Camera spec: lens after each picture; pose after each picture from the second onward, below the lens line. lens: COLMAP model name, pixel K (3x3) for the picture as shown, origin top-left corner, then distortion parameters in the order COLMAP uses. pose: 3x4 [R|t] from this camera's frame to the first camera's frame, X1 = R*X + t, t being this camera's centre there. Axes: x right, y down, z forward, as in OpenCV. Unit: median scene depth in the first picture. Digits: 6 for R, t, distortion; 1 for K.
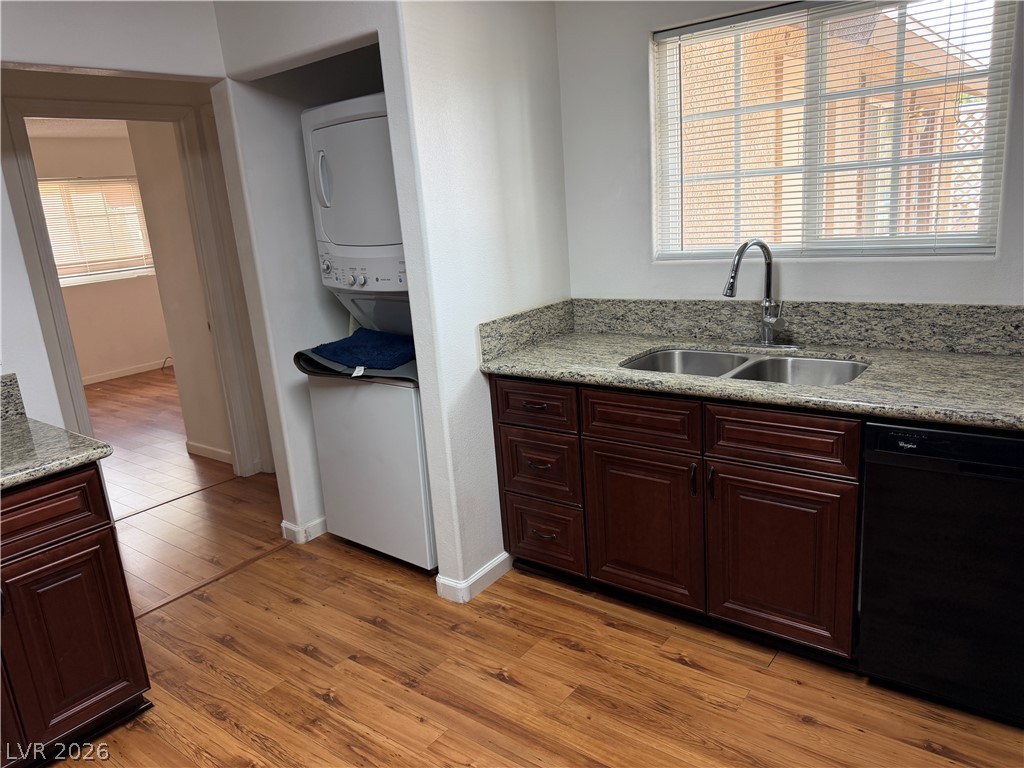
lens RADIAL K [[730.9, 0, 512.0], [0, 730.9, 384.0], [0, 0, 1]] dist [0.076519, -0.103985]
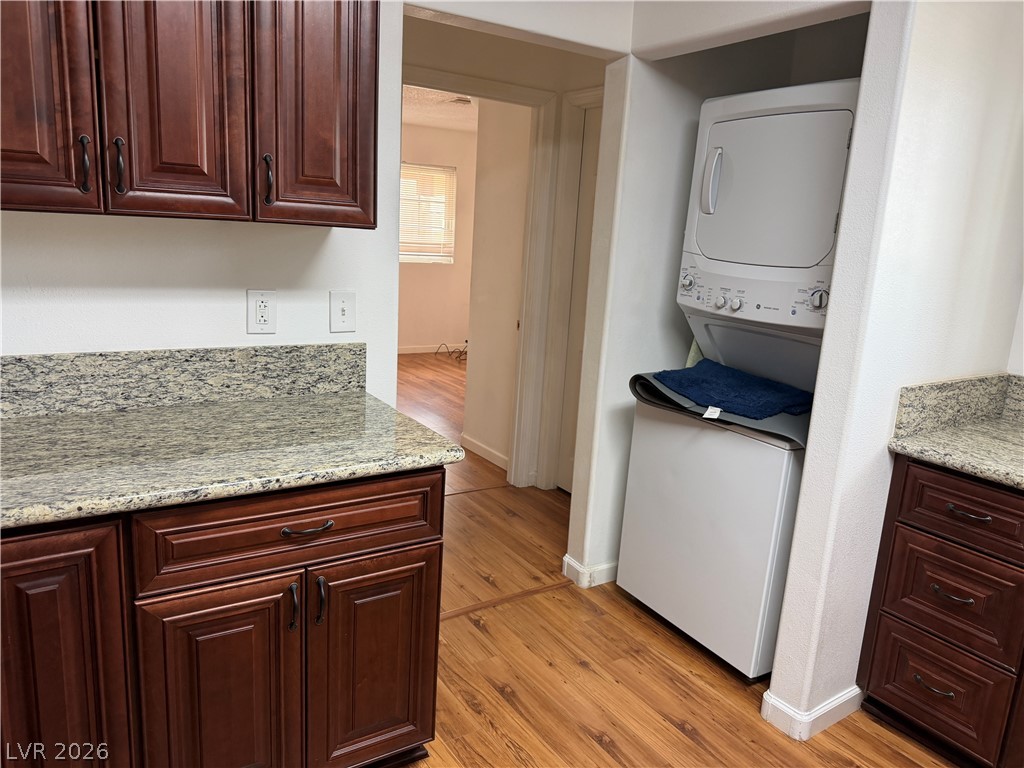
lens RADIAL K [[742.0, 0, 527.4], [0, 742.0, 379.4], [0, 0, 1]] dist [0.114620, -0.138298]
pose [[0.939199, 0.196035, -0.281913, -0.174020], [-0.207225, 0.978241, -0.010133, -0.002126], [0.273792, 0.067937, 0.959386, 0.136403]]
